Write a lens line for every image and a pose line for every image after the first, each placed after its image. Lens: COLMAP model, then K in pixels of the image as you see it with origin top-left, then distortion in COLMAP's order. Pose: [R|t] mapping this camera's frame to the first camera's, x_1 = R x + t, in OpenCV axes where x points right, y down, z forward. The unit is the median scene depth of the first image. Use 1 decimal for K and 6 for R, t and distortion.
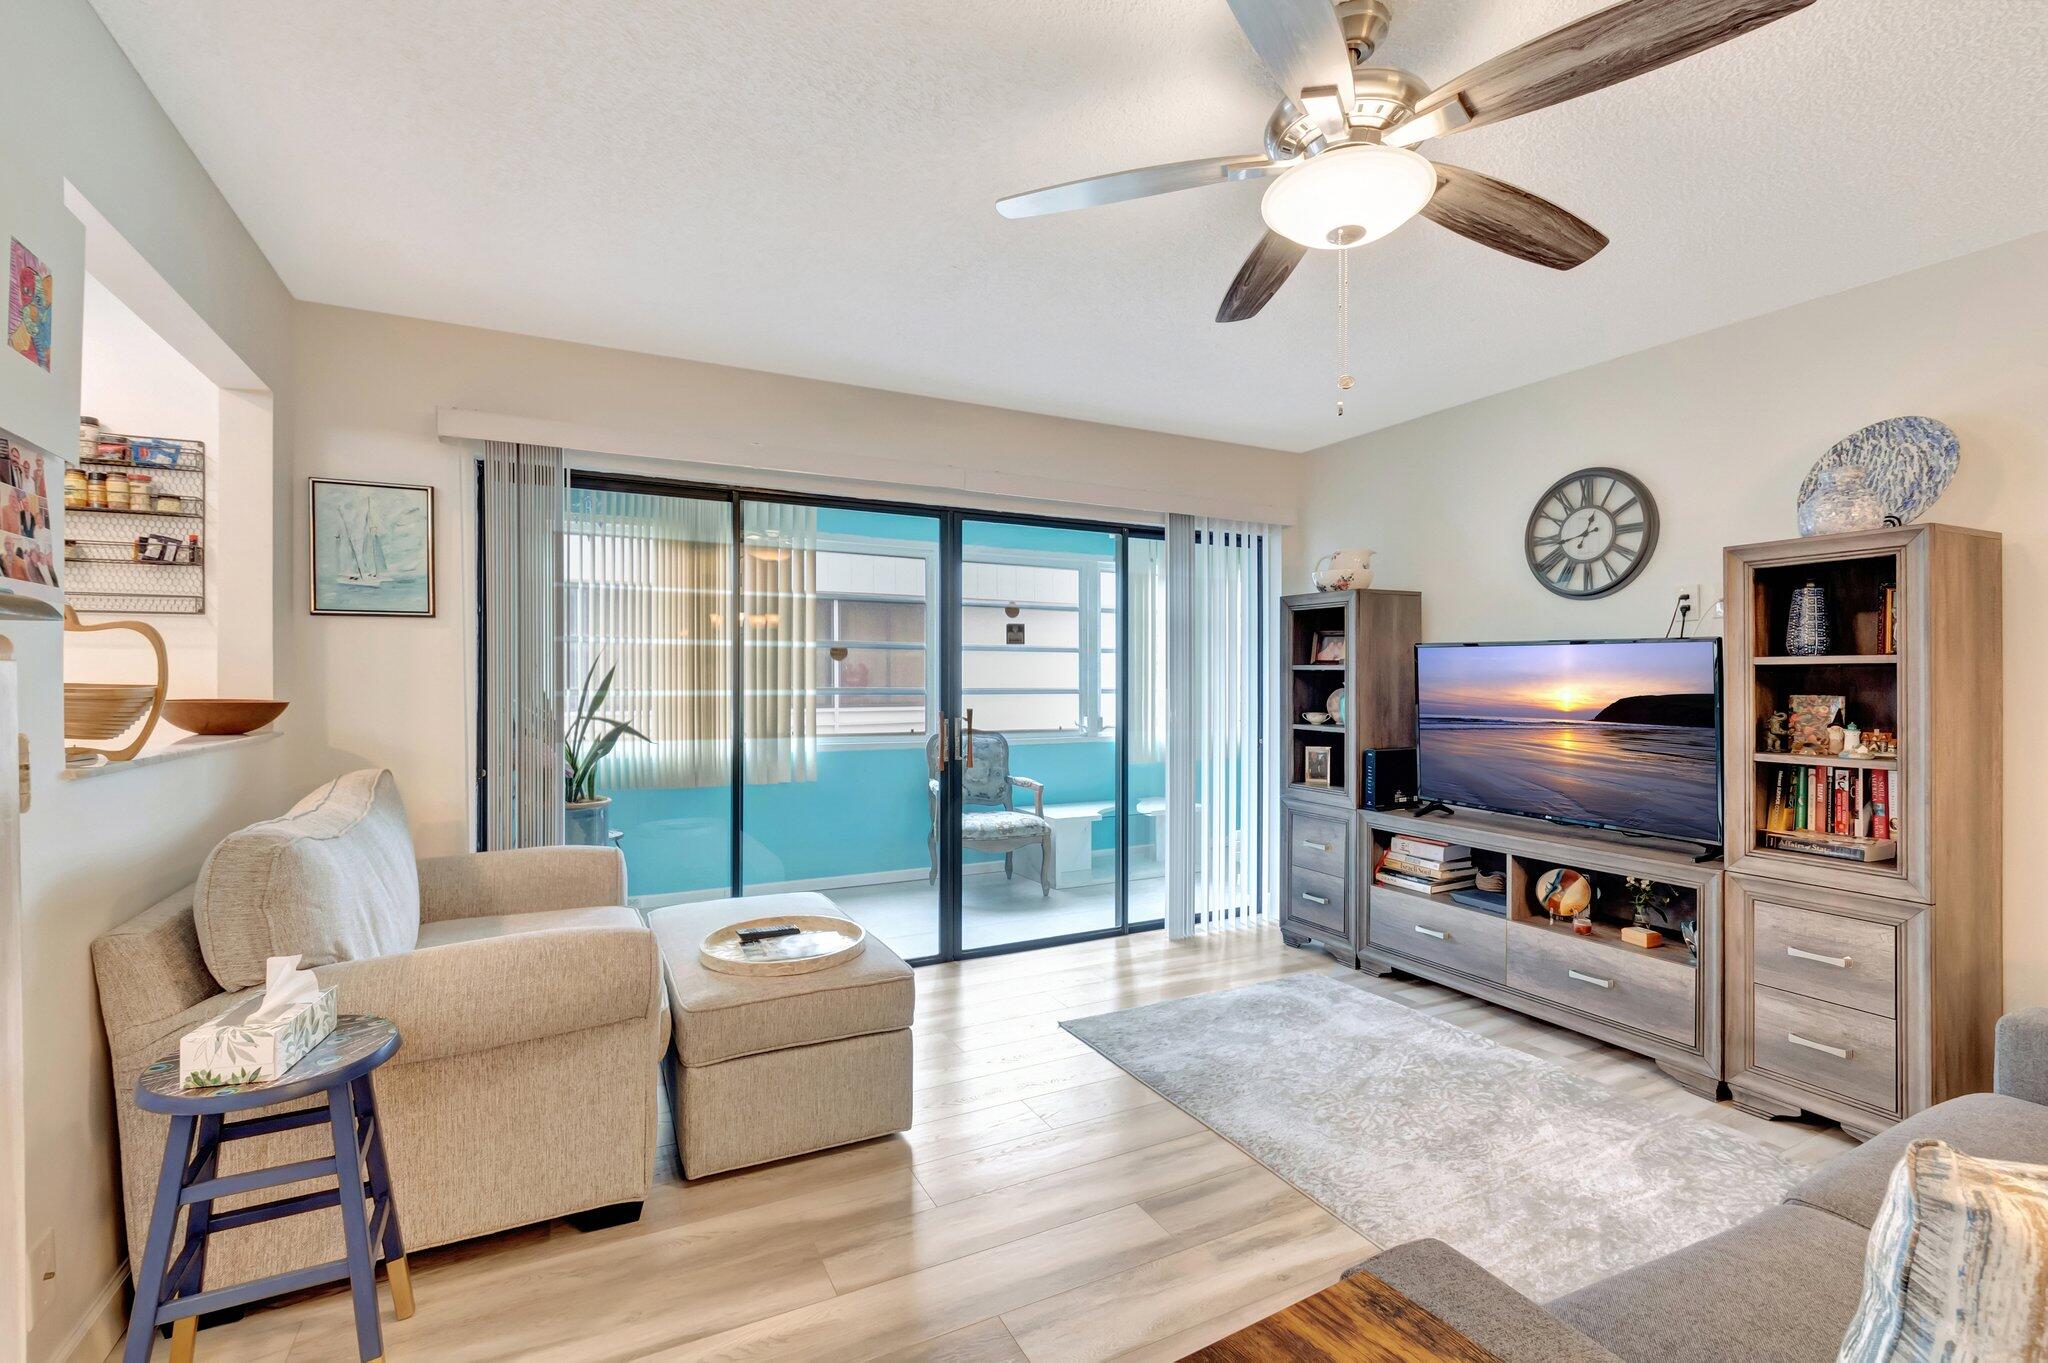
lens RADIAL K [[900.1, 0, 1032.1], [0, 900.1, 681.1], [0, 0, 1]] dist [-0.000331, -0.004647]
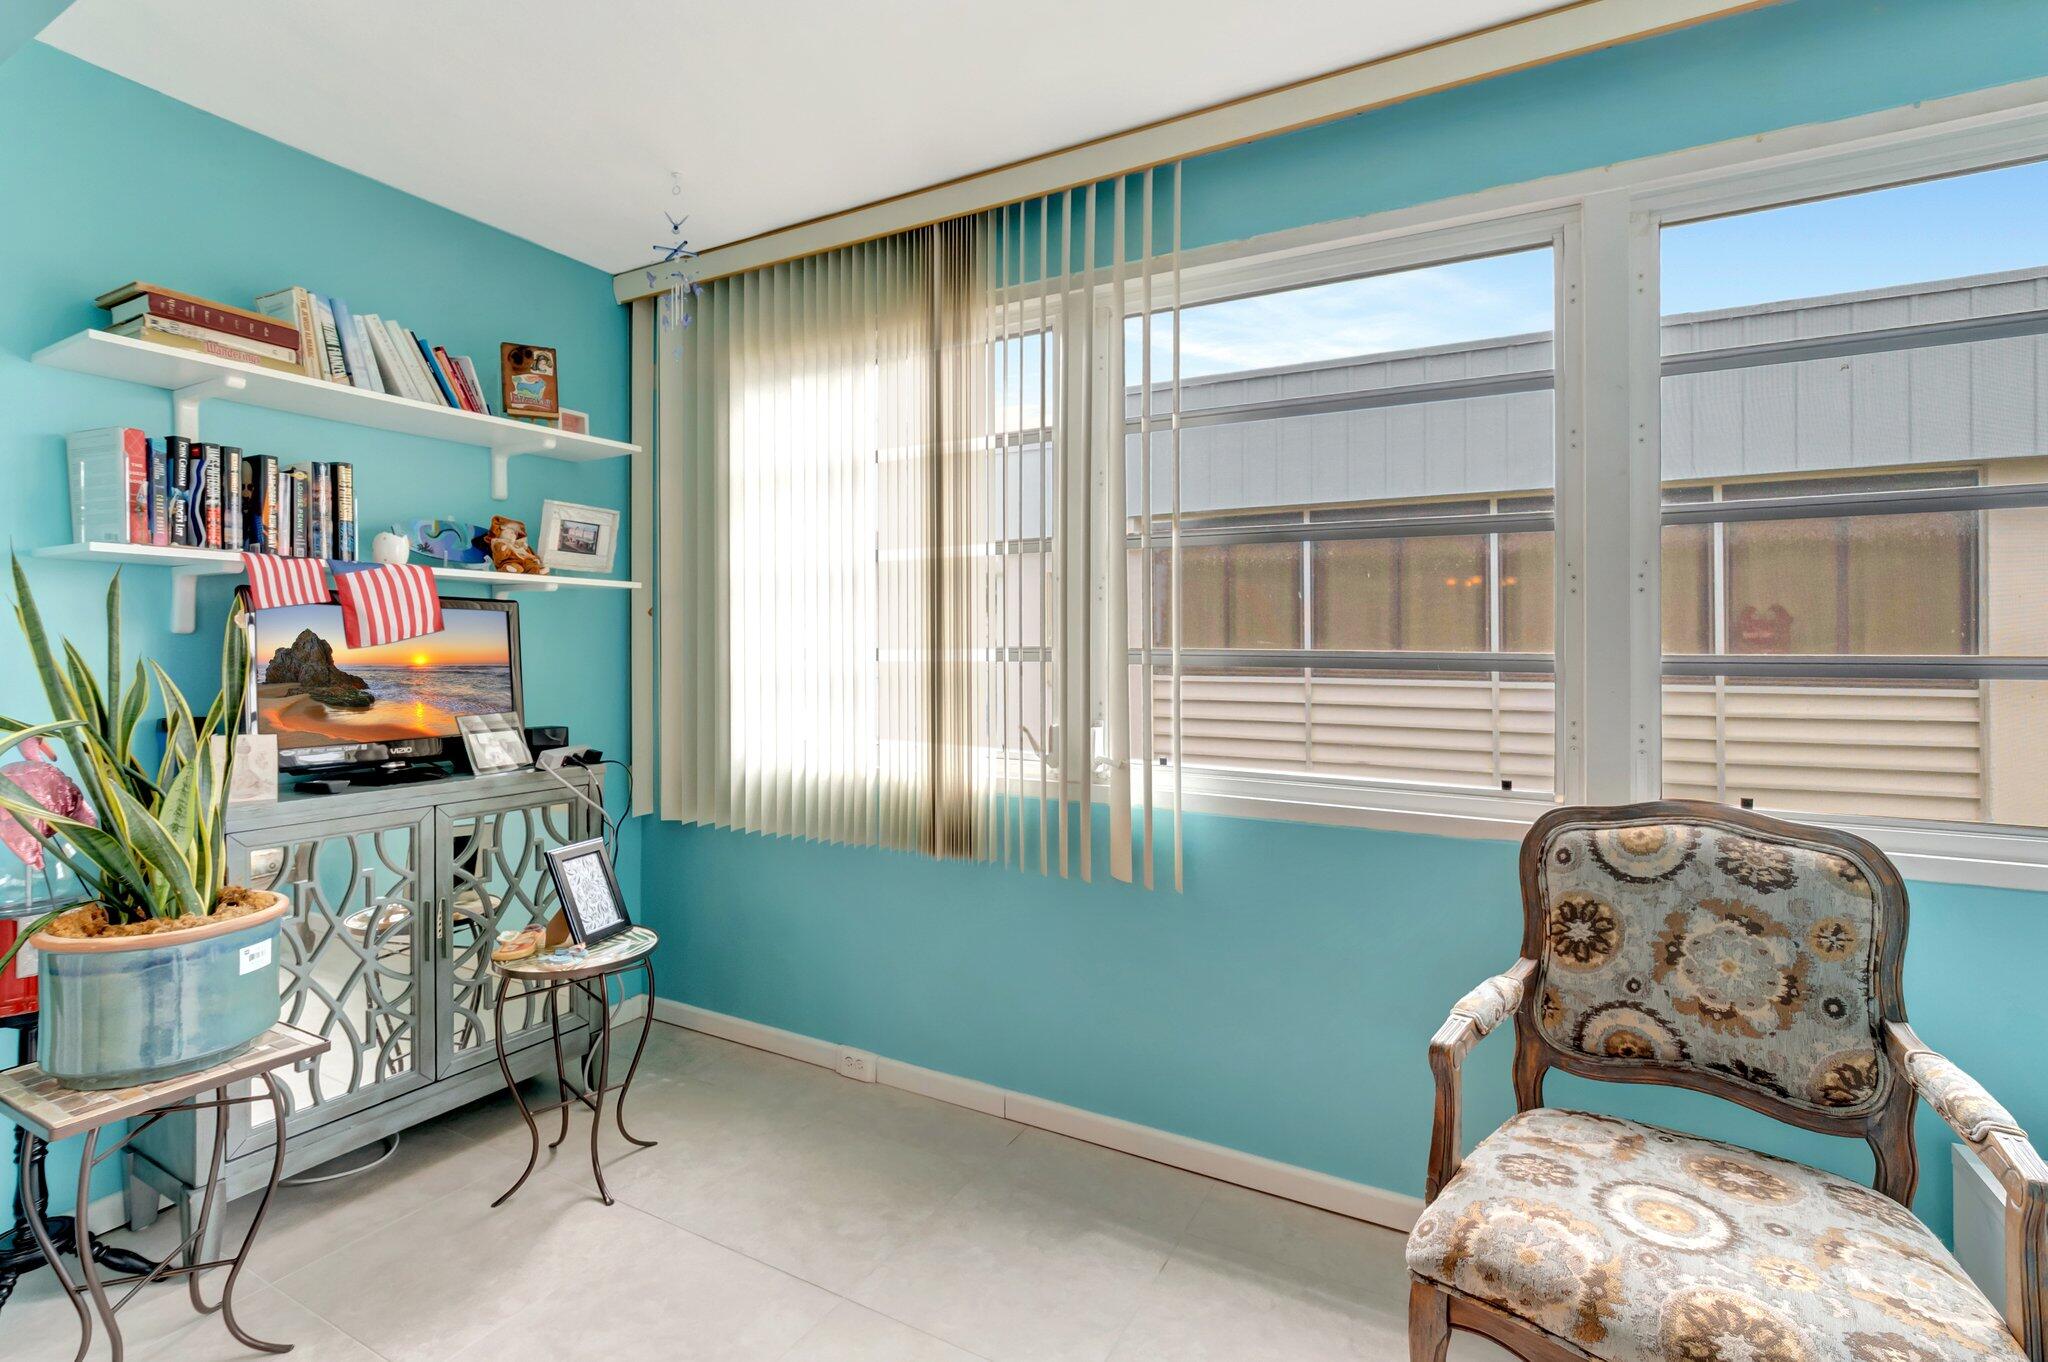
lens RADIAL K [[935.1, 0, 1032.5], [0, 935.1, 648.0], [0, 0, 1]] dist [-0.002069, -0.000538]
pose [[0.568487, 0.006329, -0.822668, 0.085773], [0.001465, 0.999961, 0.008705, 0.007596], [0.822691, -0.006154, 0.568455, 1.274509]]
